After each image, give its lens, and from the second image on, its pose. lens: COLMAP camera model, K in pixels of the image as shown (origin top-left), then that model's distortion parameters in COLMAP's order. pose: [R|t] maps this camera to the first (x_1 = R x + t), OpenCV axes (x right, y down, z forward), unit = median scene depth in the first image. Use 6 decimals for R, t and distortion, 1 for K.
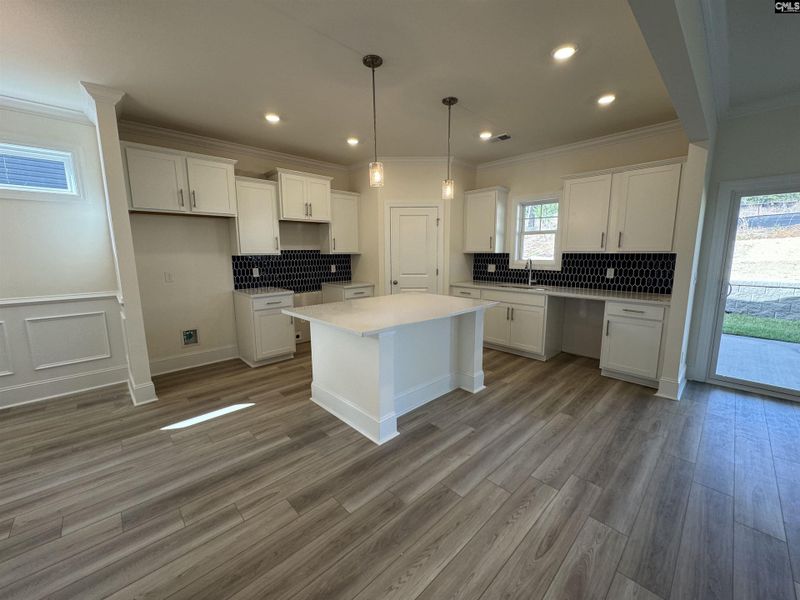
lens RADIAL K [[318.7, 0, 400.0], [0, 318.7, 300.0], [0, 0, 1]] dist [-0.002501, -0.000202]
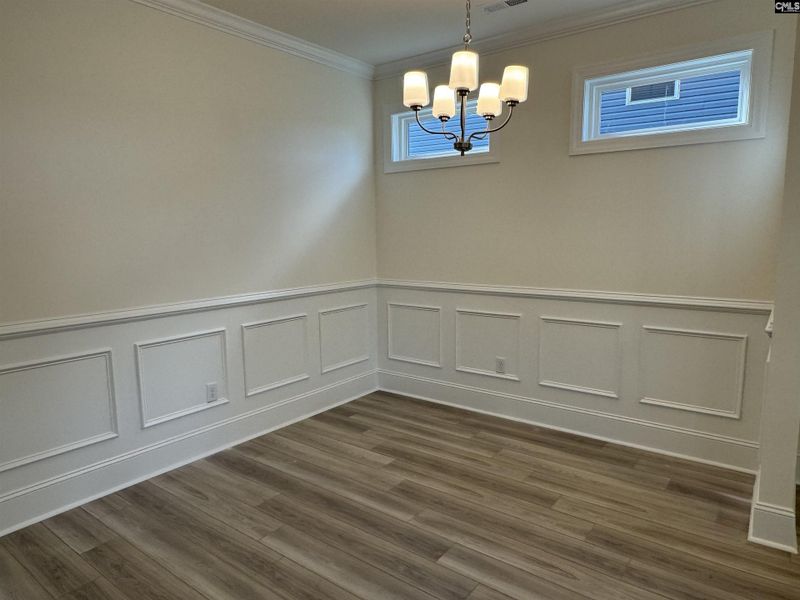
lens RADIAL K [[522.0, 0, 400.0], [0, 522.0, 300.0], [0, 0, 1]] dist [-0.003107, -0.001390]
pose [[0.159182, 0.133670, -0.978158, -0.153751], [-0.140823, 0.983734, 0.111515, -0.037279], [0.977154, 0.119996, 0.175416, 0.243755]]
